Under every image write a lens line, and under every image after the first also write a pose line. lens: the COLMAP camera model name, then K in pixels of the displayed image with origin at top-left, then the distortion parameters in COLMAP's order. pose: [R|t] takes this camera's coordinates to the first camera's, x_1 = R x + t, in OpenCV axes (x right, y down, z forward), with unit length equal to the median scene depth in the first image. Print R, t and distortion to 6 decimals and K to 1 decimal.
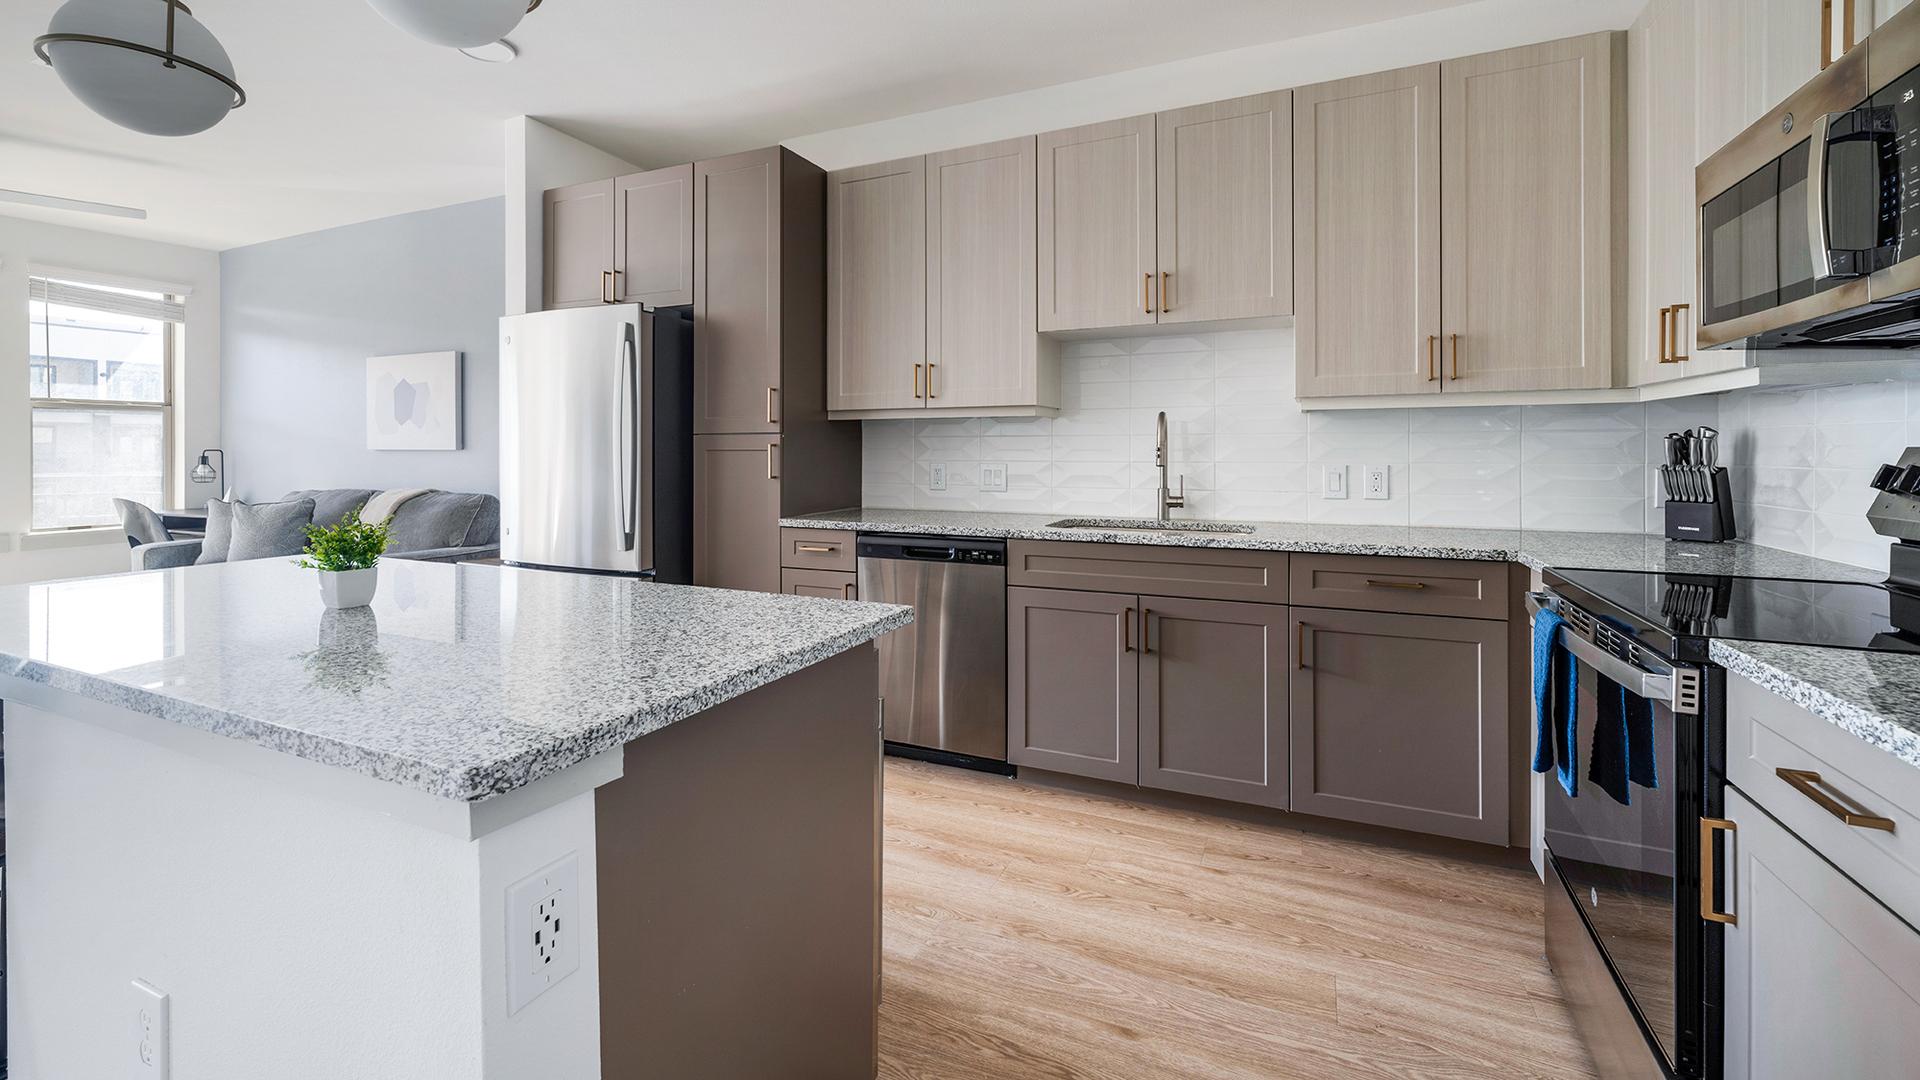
lens RADIAL K [[756.2, 0, 1008.5], [0, 756.2, 453.9], [0, 0, 1]] dist [-0.000141, -0.000054]
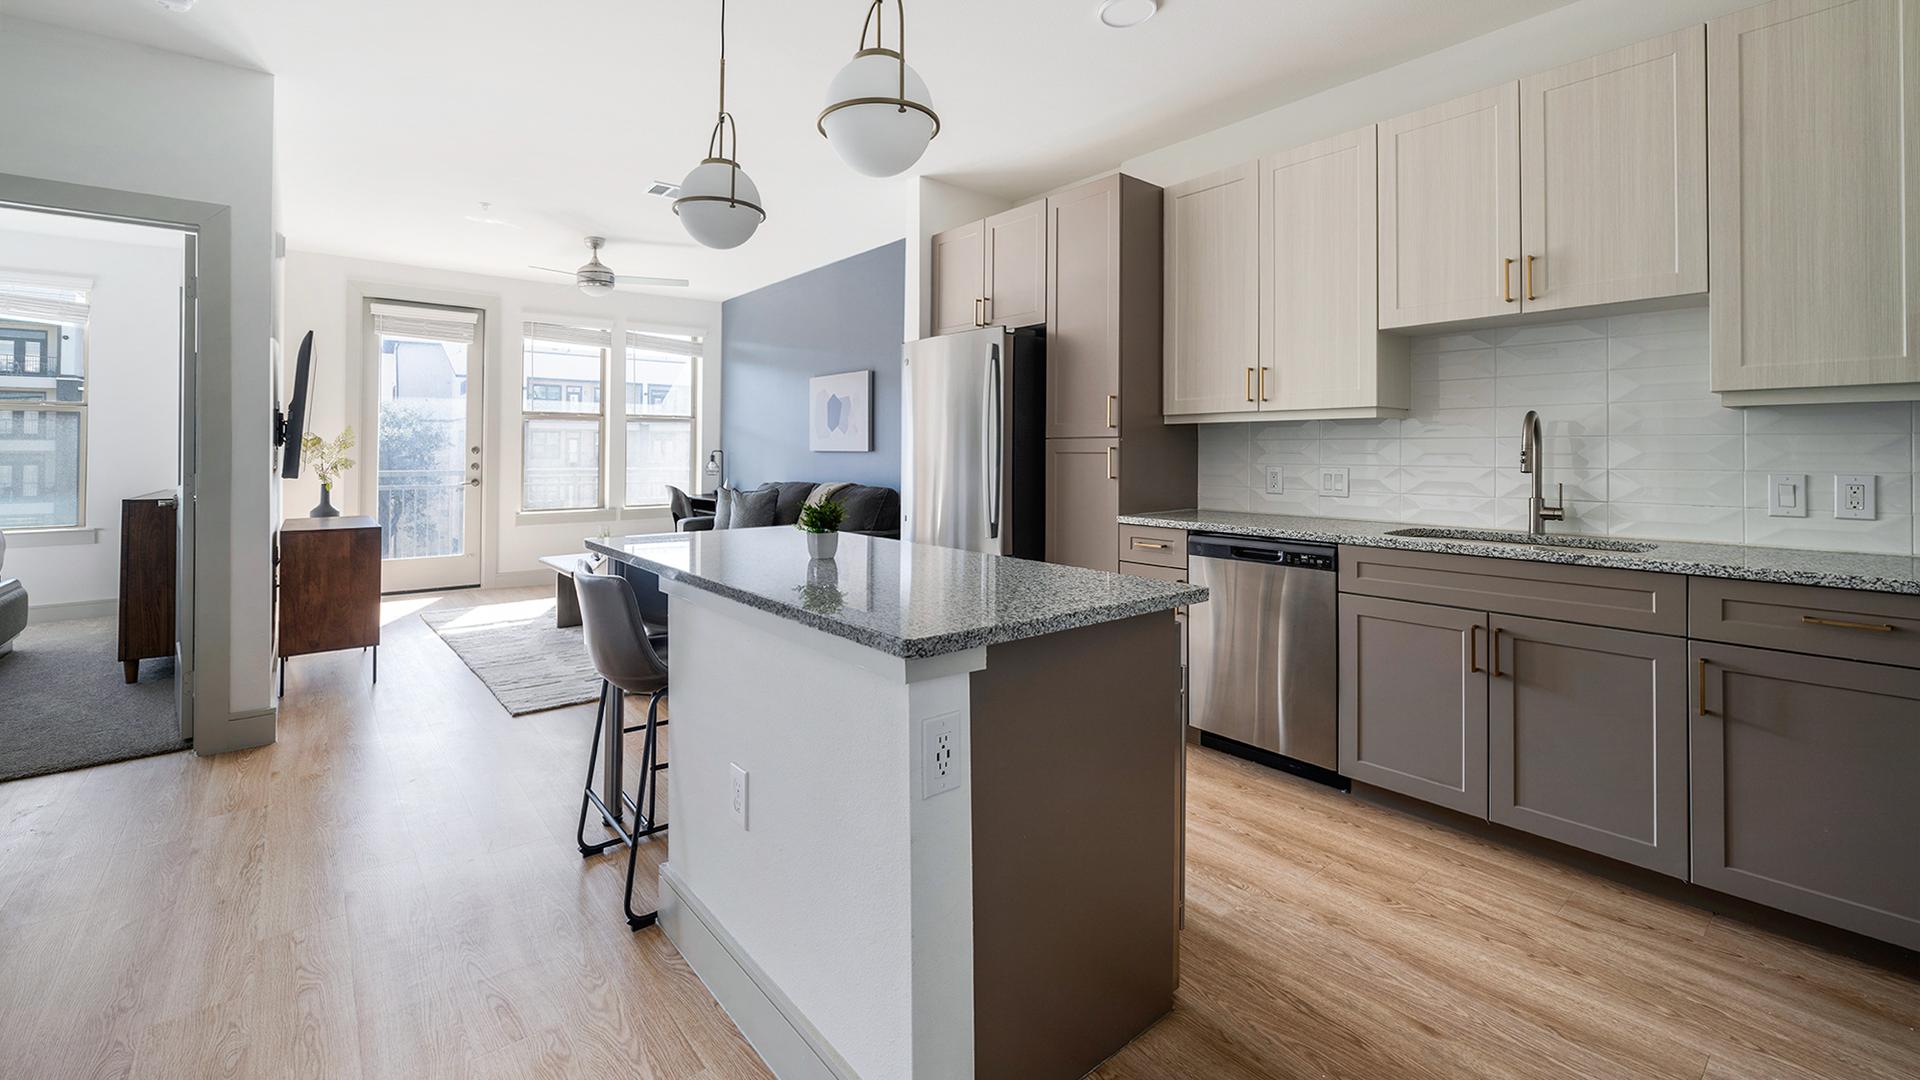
lens RADIAL K [[825.2, 0, 963.5], [0, 825.2, 451.5], [0, 0, 1]] dist [-0.000089, -0.000024]
pose [[0.875113, 0.002990, -0.483910, 0.091675], [-0.005804, 0.999974, -0.004317, -0.000392], [0.483884, 0.006587, 0.875107, -0.173571]]
